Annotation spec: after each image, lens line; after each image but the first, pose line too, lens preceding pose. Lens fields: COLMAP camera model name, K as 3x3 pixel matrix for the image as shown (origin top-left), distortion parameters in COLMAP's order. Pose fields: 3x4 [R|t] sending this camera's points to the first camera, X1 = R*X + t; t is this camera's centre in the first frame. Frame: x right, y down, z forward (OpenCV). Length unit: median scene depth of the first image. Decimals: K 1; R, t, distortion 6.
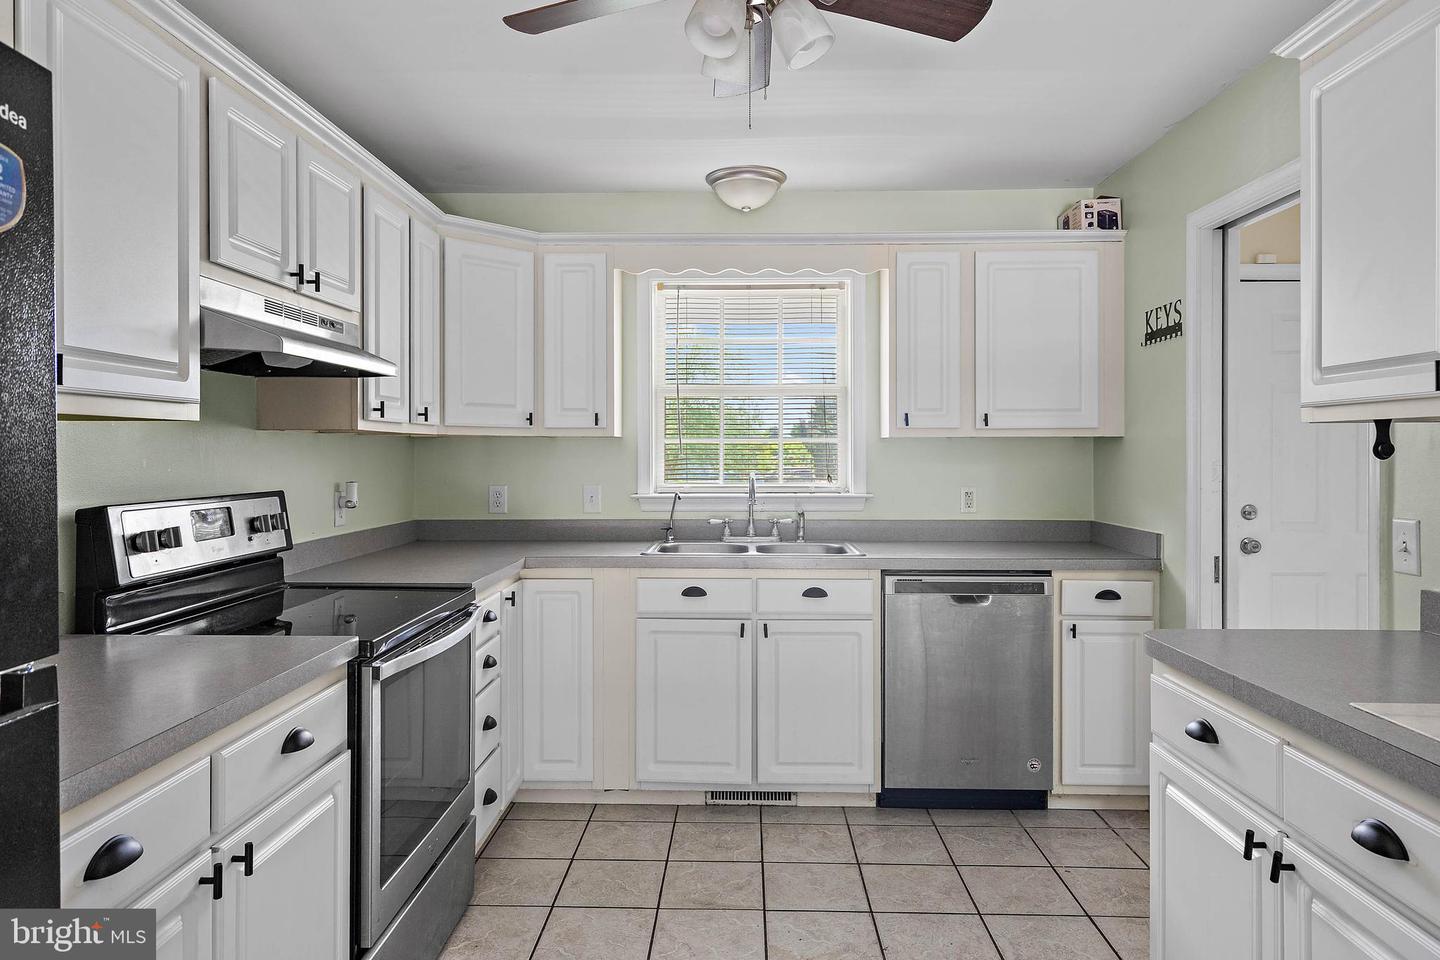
lens RADIAL K [[916.7, 0, 721.3], [0, 916.7, 475.3], [0, 0, 1]] dist [-0.000153, -0.000201]
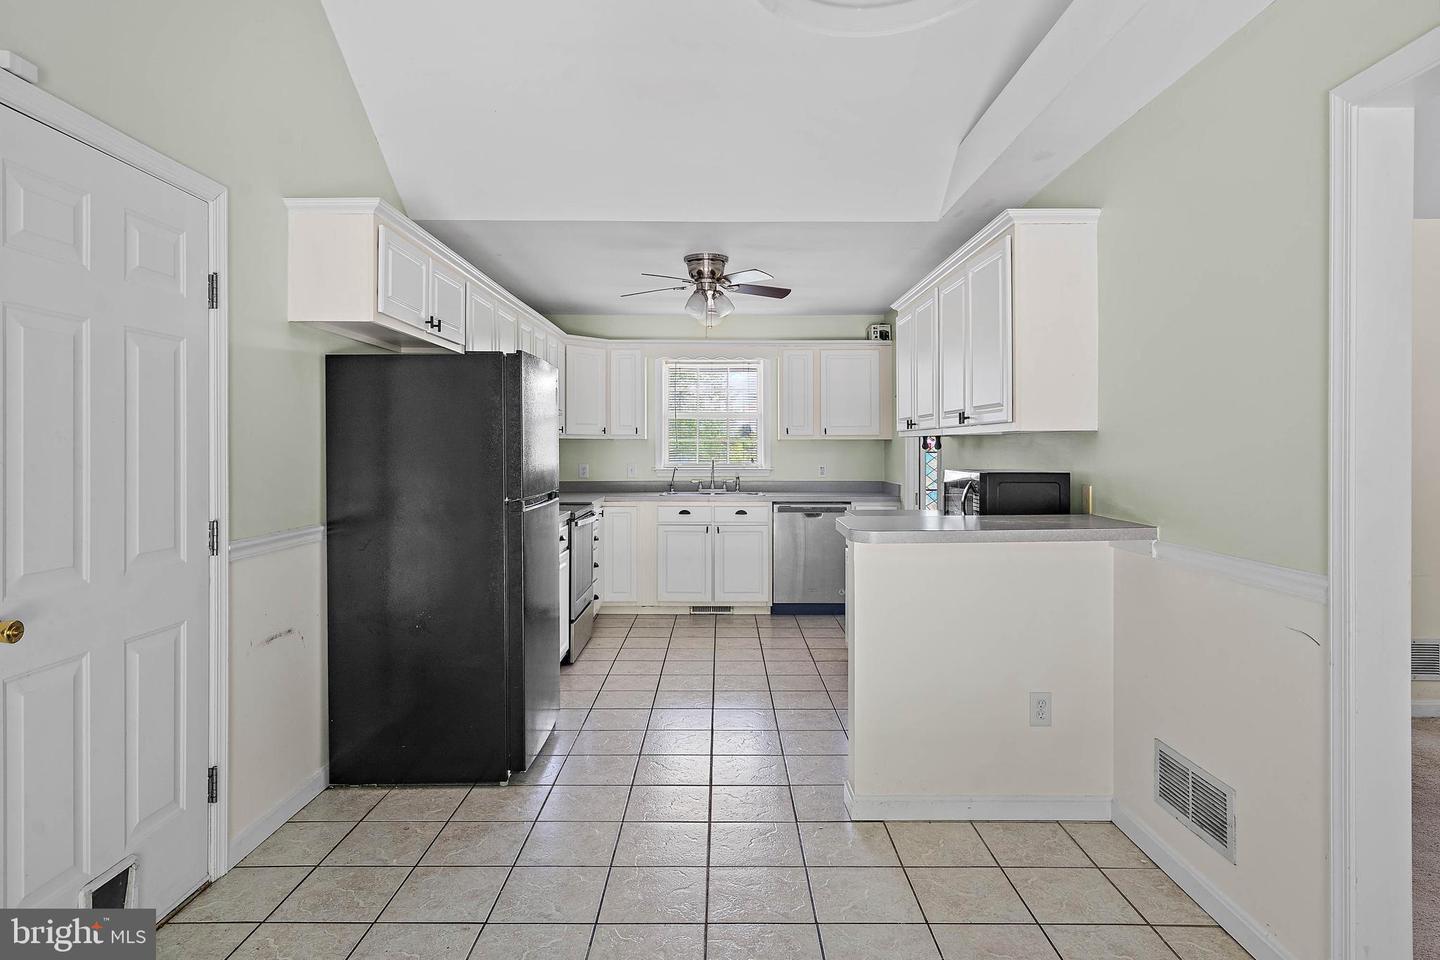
lens RADIAL K [[826.3, 0, 731.9], [0, 826.3, 458.0], [0, 0, 1]] dist [0.001998, 0.001197]
pose [[0.999242, 0.000268, 0.038936, 0.005088], [0.000174, 0.999936, -0.011345, 0.021949], [-0.038936, 0.011344, 0.999177, -0.896669]]
